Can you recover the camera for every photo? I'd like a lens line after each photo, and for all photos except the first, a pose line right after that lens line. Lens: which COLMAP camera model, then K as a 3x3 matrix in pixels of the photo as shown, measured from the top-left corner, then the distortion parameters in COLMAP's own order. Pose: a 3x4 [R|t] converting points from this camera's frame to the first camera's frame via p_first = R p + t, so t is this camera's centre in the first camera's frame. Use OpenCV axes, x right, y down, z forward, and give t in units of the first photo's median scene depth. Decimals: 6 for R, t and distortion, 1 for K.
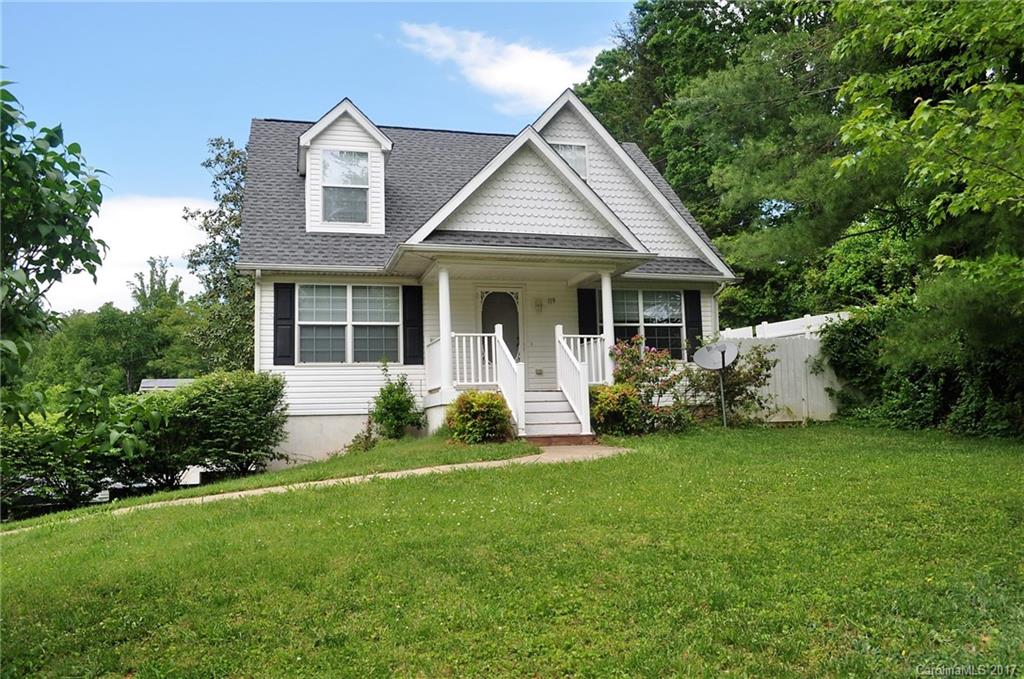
lens RADIAL K [[815.3, 0, 500.7], [0, 815.3, 336.9], [0, 0, 1]] dist [-0.070069, 0.001486]
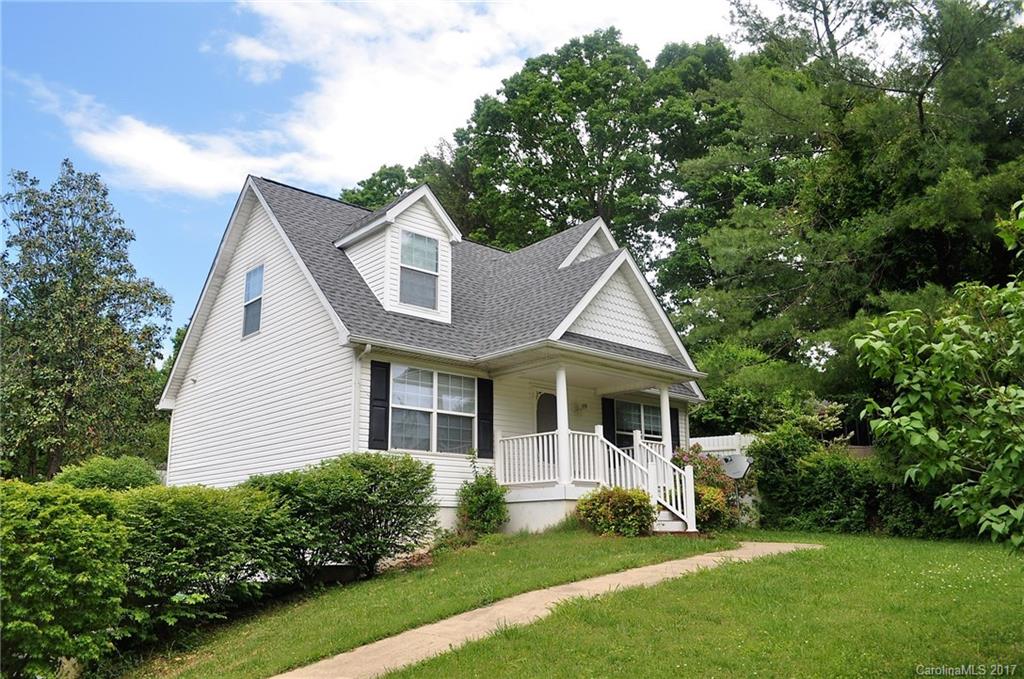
lens RADIAL K [[815.3, 0, 500.7], [0, 815.3, 336.9], [0, 0, 1]] dist [-0.070069, 0.001486]
pose [[0.896902, 0.129673, 0.422790, -0.527251], [-0.072069, 0.986122, -0.149565, 0.035232], [-0.436318, 0.103675, 0.893800, 0.089395]]
